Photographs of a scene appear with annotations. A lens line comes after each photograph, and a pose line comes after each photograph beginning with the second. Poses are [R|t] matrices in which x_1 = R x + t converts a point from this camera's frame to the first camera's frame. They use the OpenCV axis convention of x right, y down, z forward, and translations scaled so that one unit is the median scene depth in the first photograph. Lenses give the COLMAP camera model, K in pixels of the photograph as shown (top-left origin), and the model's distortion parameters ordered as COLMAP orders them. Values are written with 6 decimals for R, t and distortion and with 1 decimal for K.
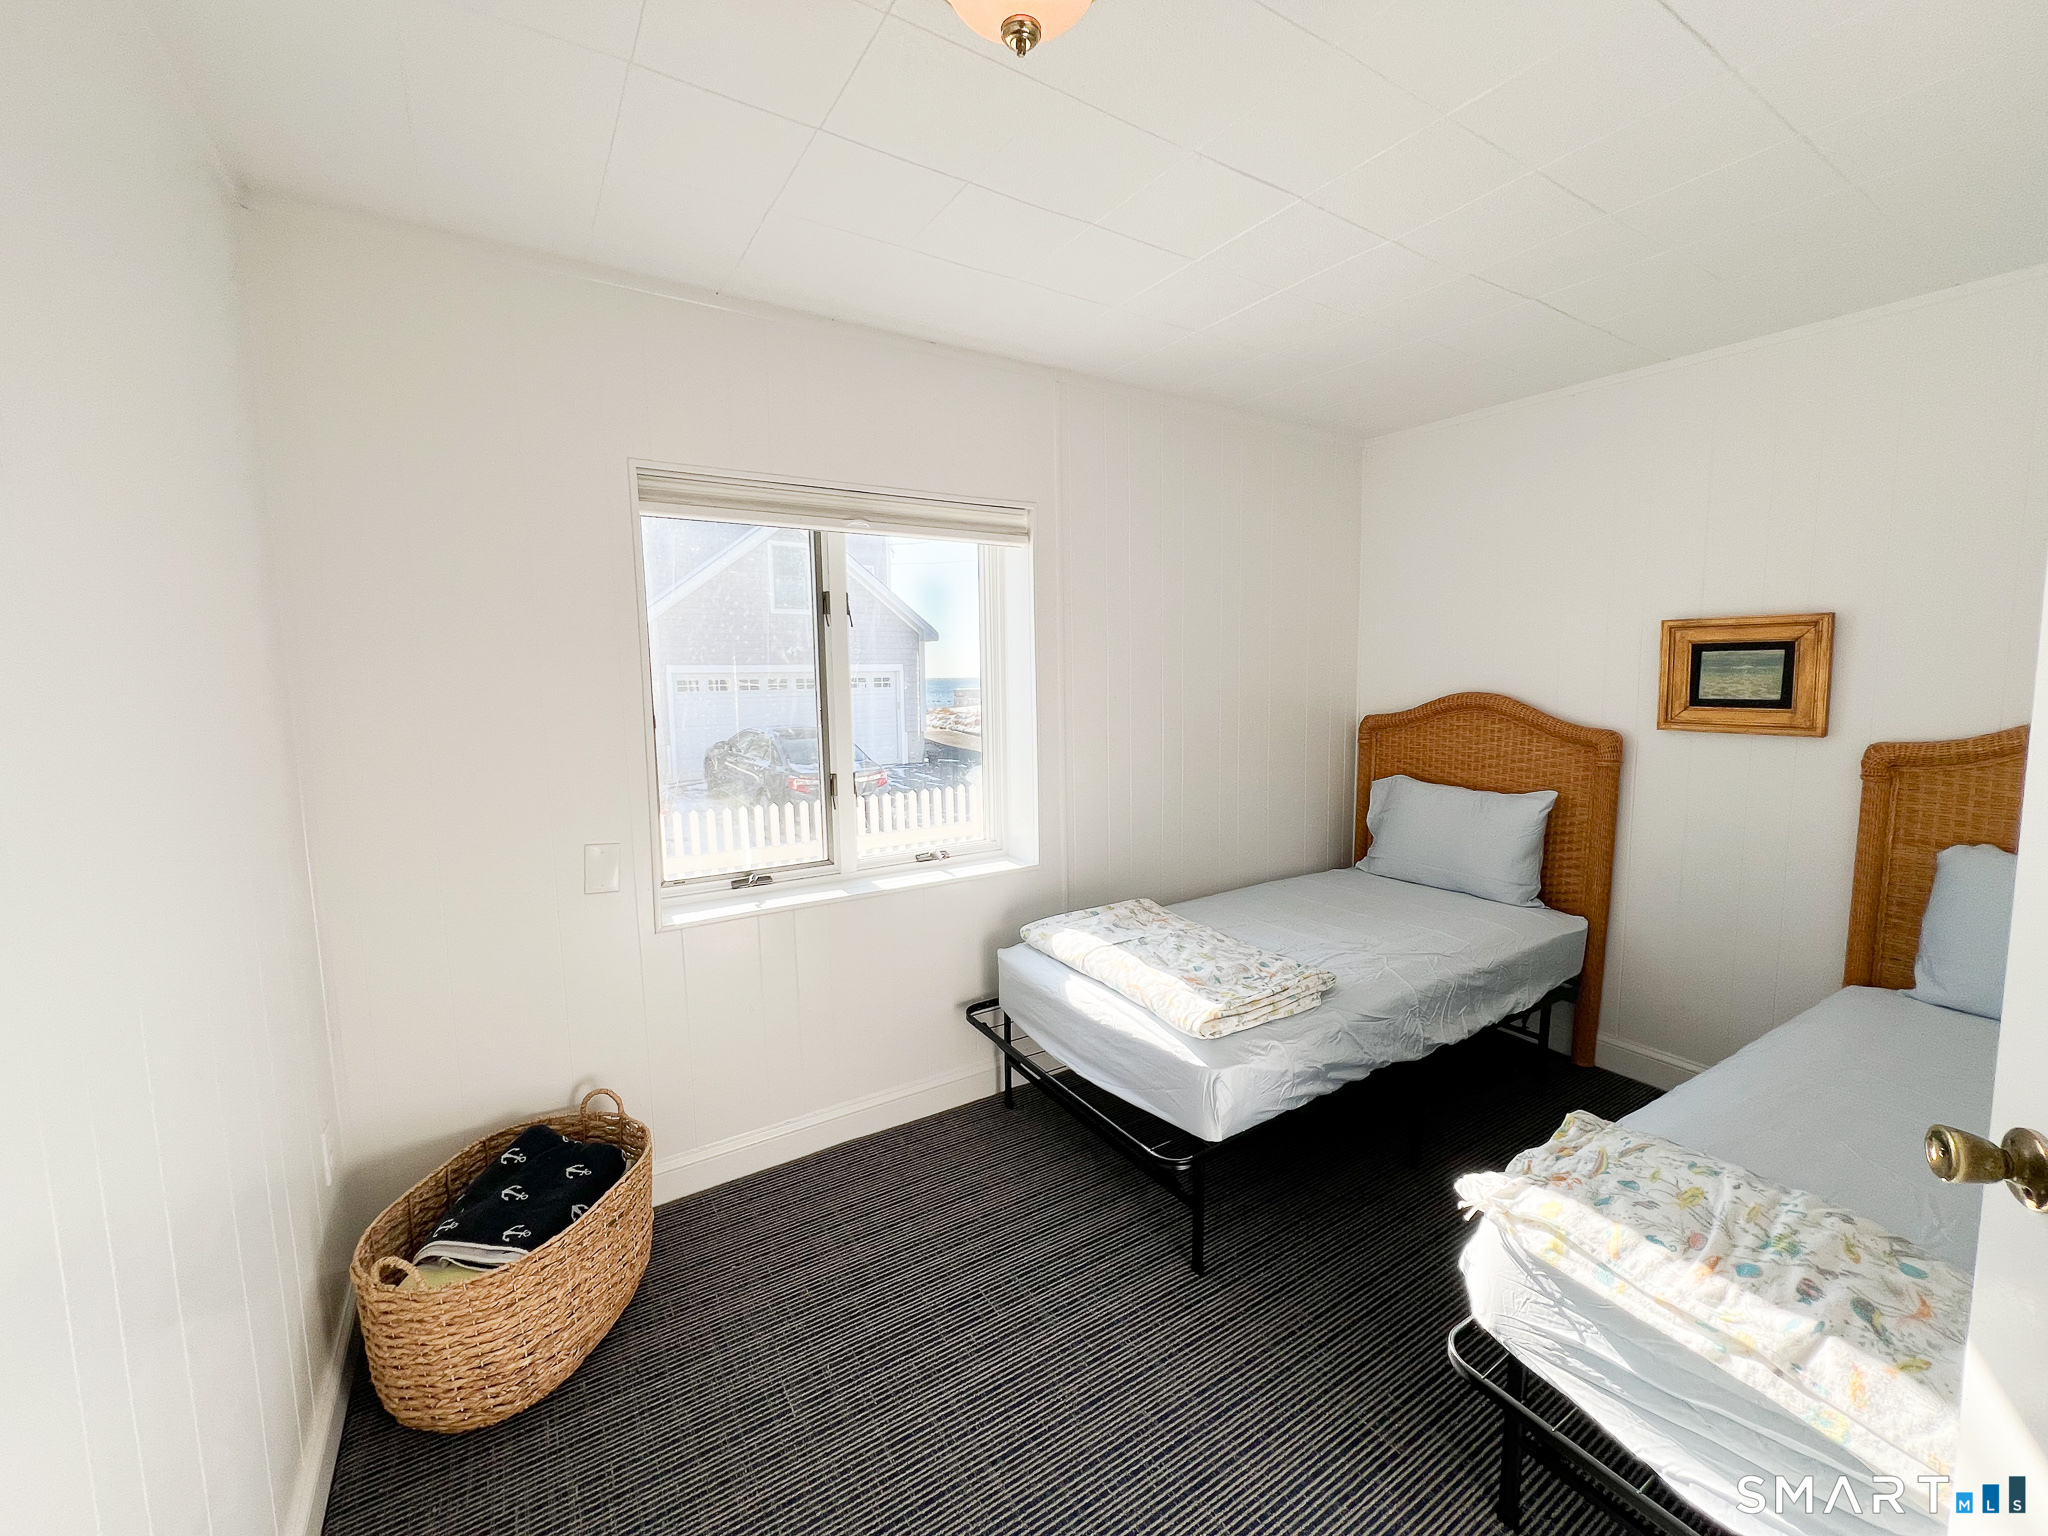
lens RADIAL K [[819.8, 0, 1021.7], [0, 819.8, 760.0], [0, 0, 1]] dist [-0.002954, 0.000654]
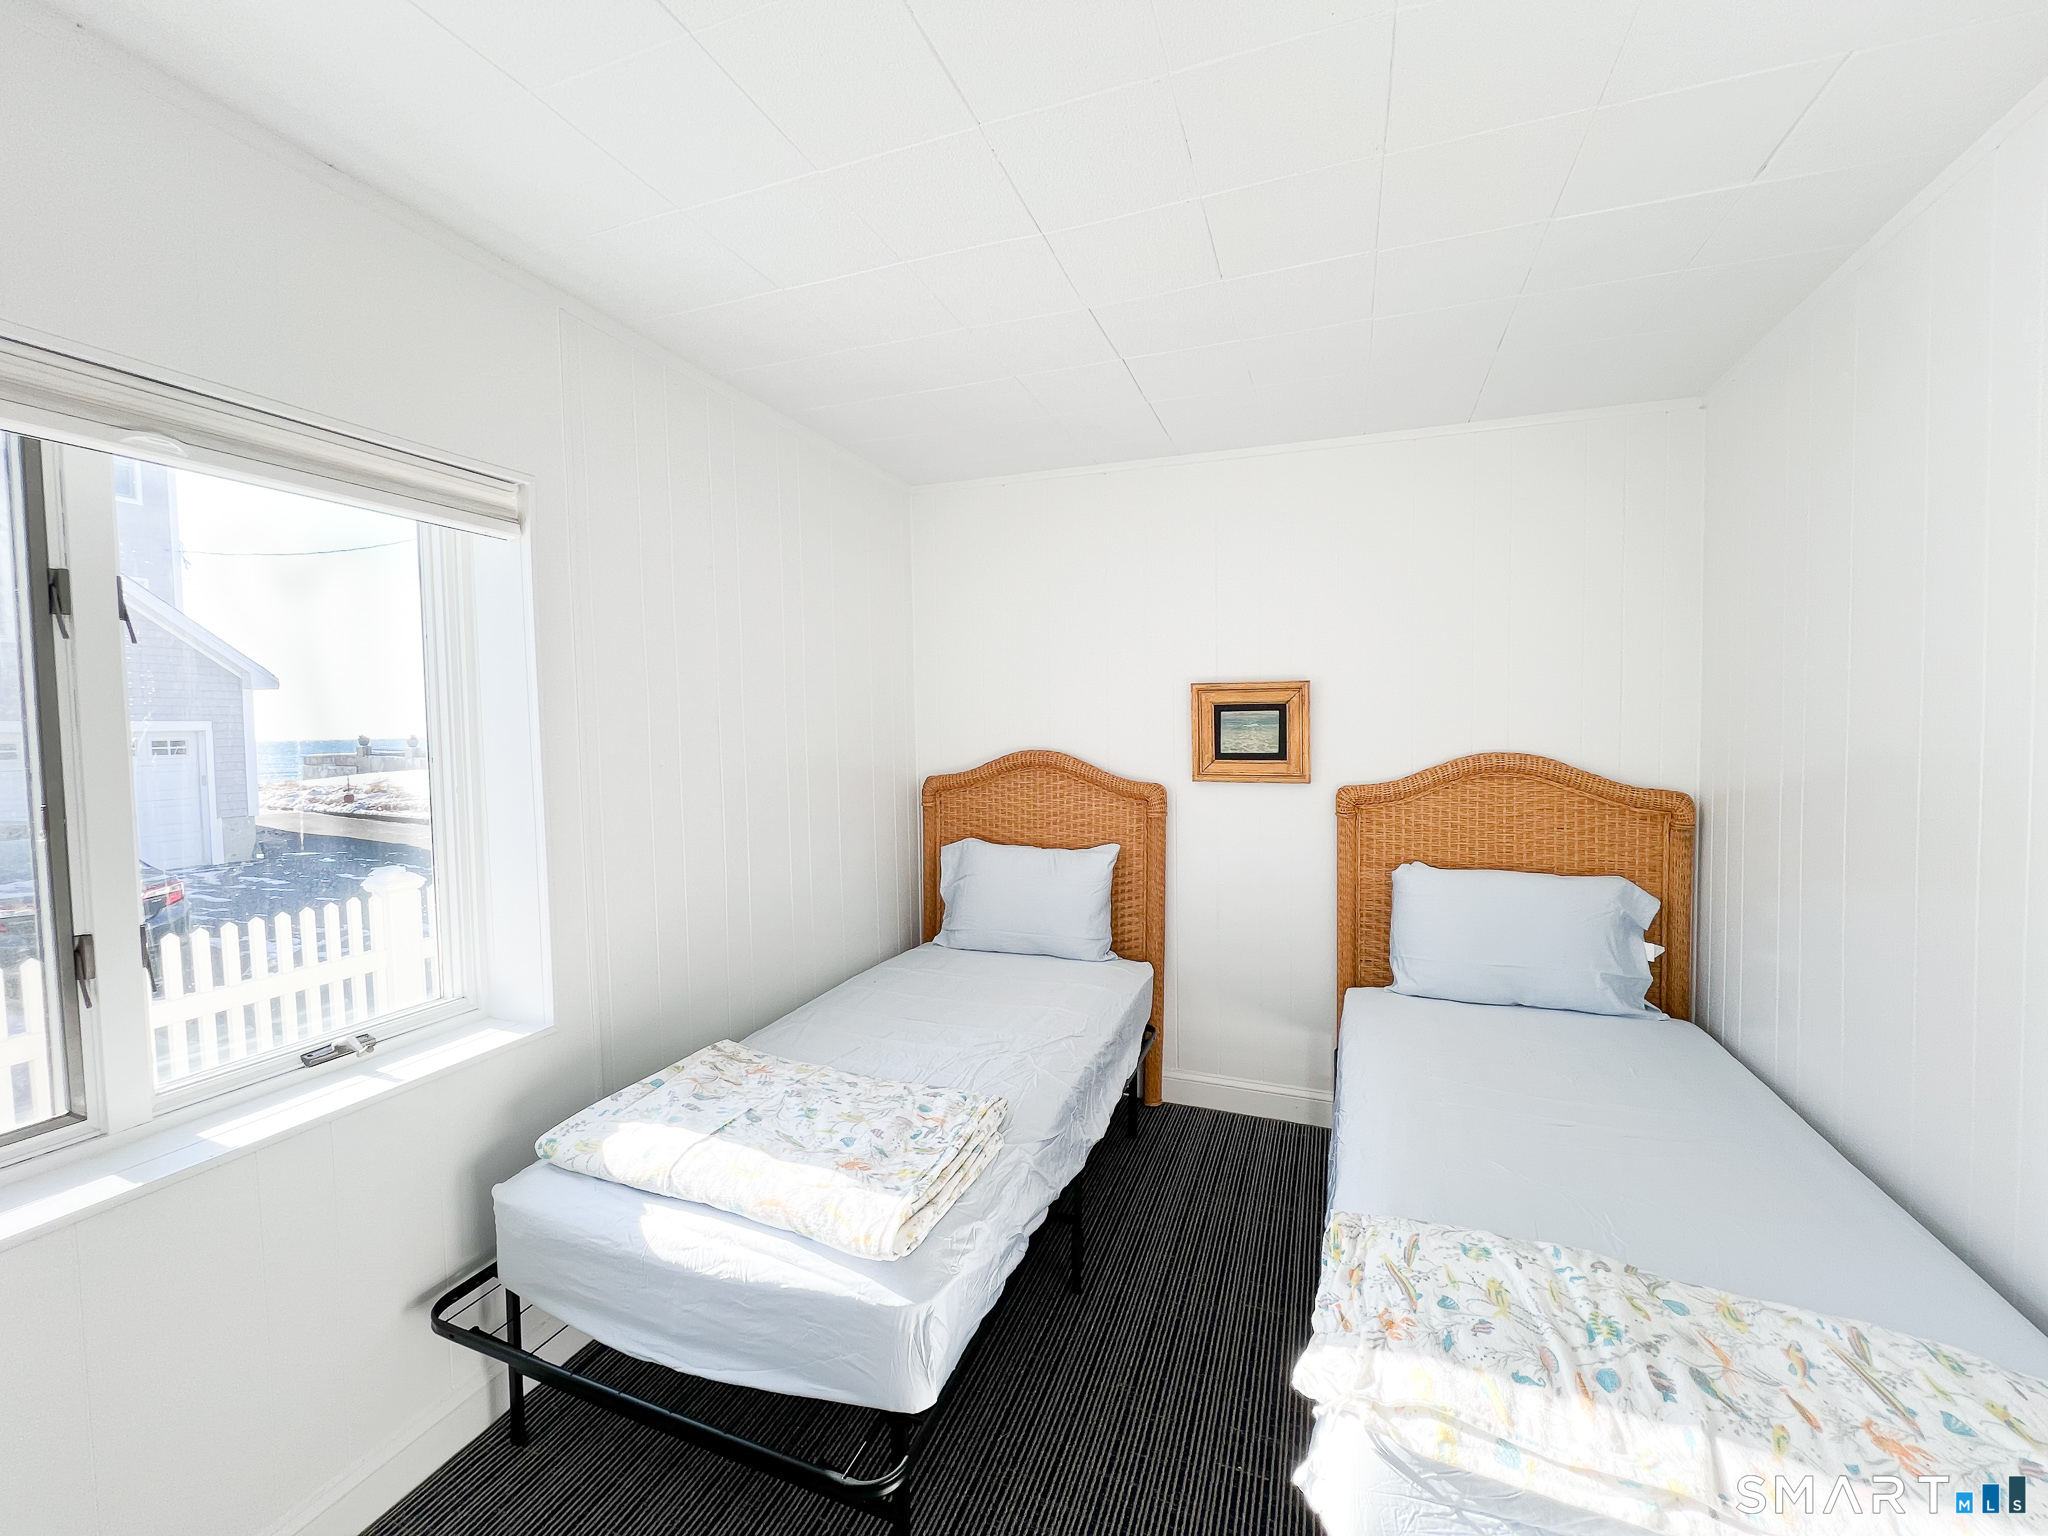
lens RADIAL K [[819.8, 0, 1027.2], [0, 819.8, 762.8], [0, 0, 1]] dist [-0.002954, 0.000654]
pose [[0.799496, -0.024512, 0.600171, -0.071951], [0.065780, 0.996730, -0.046918, -0.027571], [-0.597058, 0.076990, 0.798495, 0.272787]]
